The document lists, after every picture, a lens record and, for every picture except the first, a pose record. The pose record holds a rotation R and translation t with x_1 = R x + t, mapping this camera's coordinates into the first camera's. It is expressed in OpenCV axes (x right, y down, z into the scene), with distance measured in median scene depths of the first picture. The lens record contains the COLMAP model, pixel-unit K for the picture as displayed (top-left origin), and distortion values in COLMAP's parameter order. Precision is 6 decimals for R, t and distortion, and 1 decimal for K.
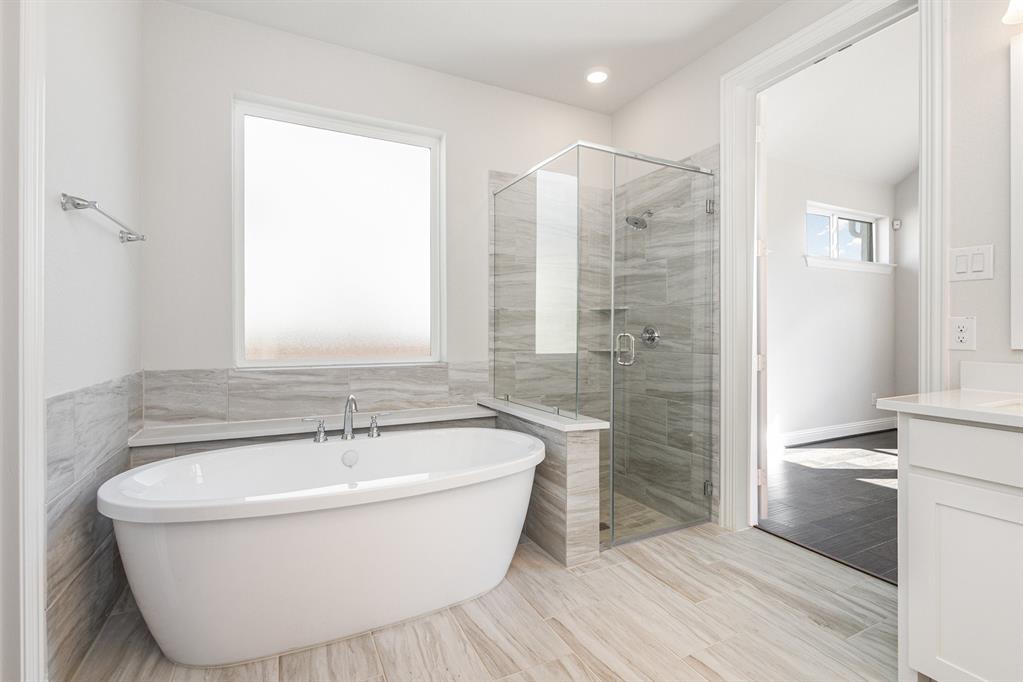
lens RADIAL K [[470.6, 0, 512.0], [0, 470.6, 335.1], [0, 0, 1]] dist [0.000432, -0.000068]
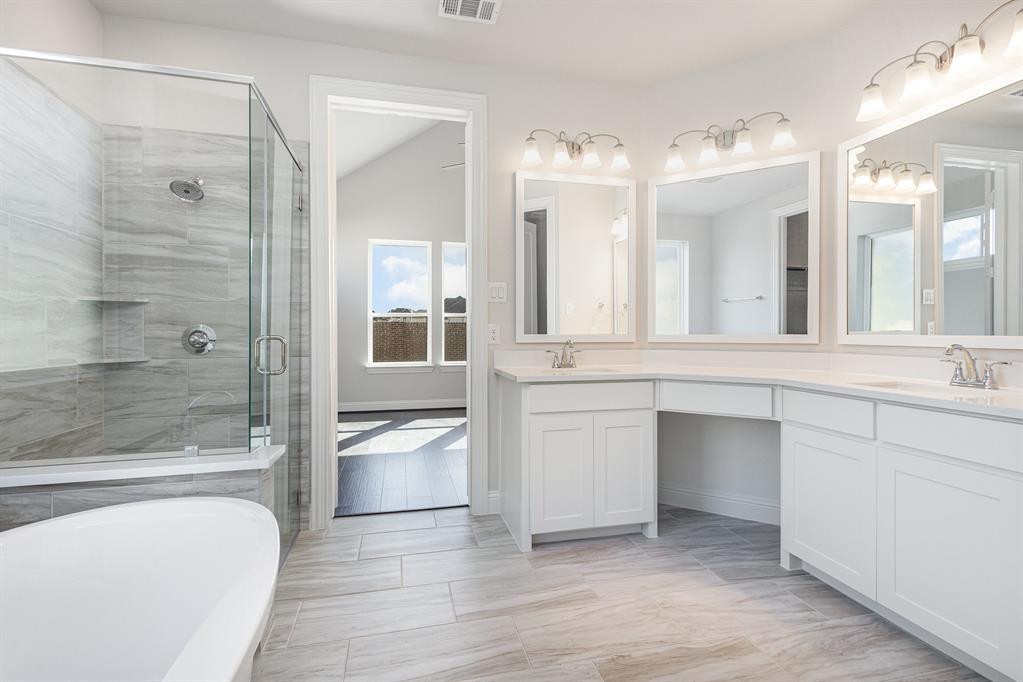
lens RADIAL K [[470.6, 0, 511.6], [0, 470.6, 336.7], [0, 0, 1]] dist [0.000432, -0.000068]
pose [[0.227045, -0.010087, 0.973832, -0.415564], [0.007691, 0.999934, 0.008564, -0.005676], [-0.973854, 0.005545, 0.227108, 0.360258]]
